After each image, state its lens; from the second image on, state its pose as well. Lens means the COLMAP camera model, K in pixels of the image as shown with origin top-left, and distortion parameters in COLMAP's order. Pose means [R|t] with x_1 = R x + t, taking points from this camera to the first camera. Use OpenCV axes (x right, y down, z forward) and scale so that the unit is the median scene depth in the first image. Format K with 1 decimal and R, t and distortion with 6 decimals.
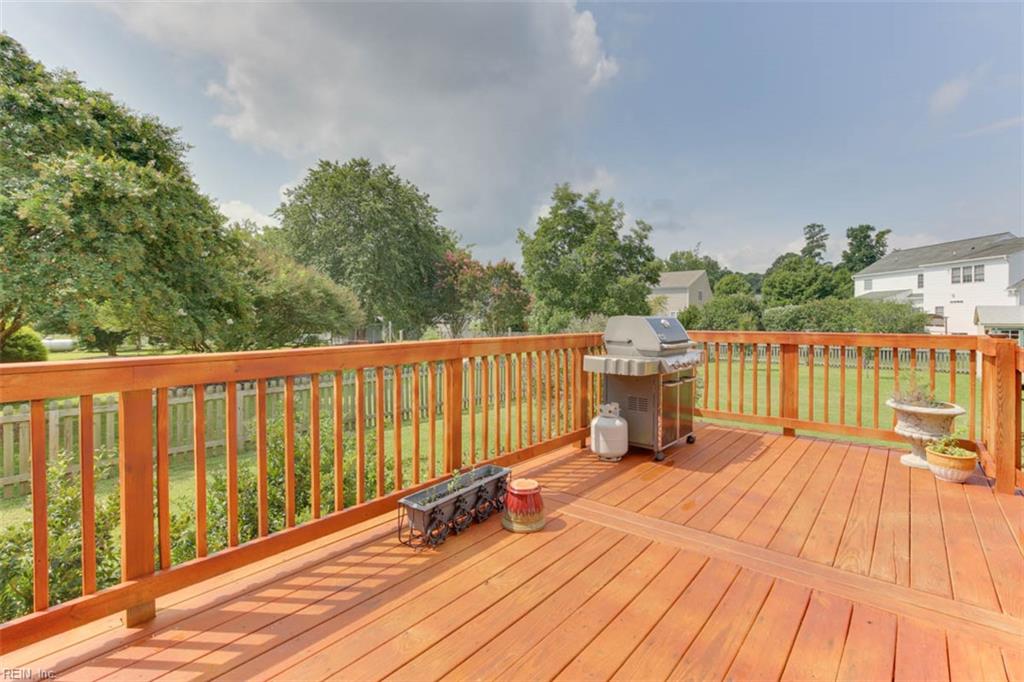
lens RADIAL K [[469.2, 0, 519.3], [0, 469.2, 325.2], [0, 0, 1]] dist [-0.000513, -0.000140]
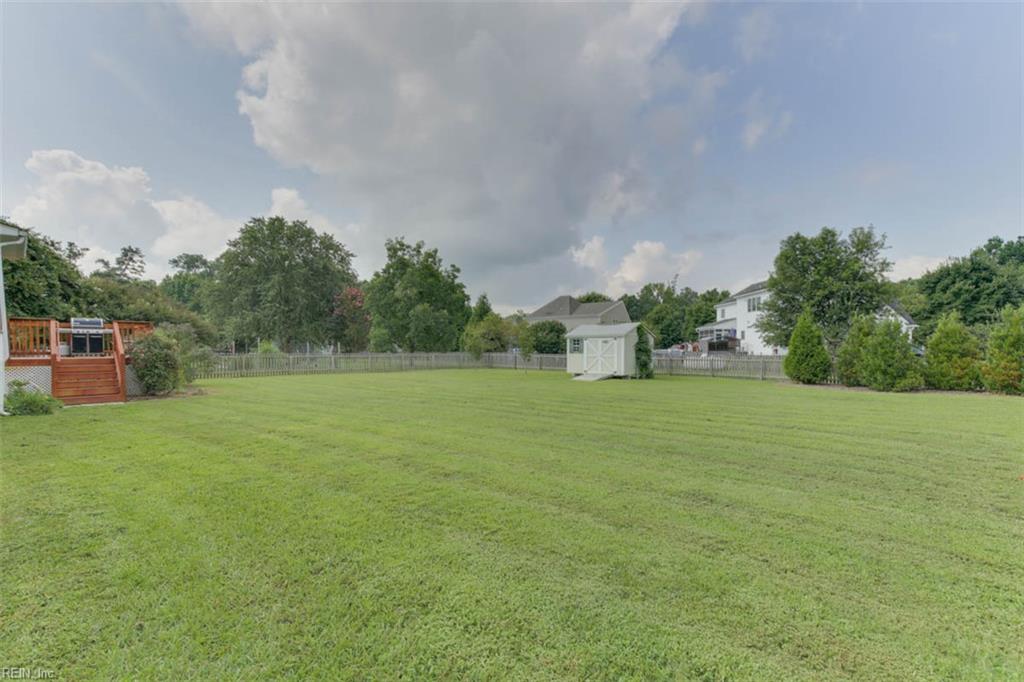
lens RADIAL K [[461.0, 0, 512.0], [0, 461.0, 341.0], [0, 0, 1]] dist [-0.000799, -0.000250]
pose [[0.996308, 0.008156, -0.085460, 0.191084], [-0.010660, 0.999526, -0.028885, 0.012611], [0.085184, 0.029690, 0.995923, -0.108889]]
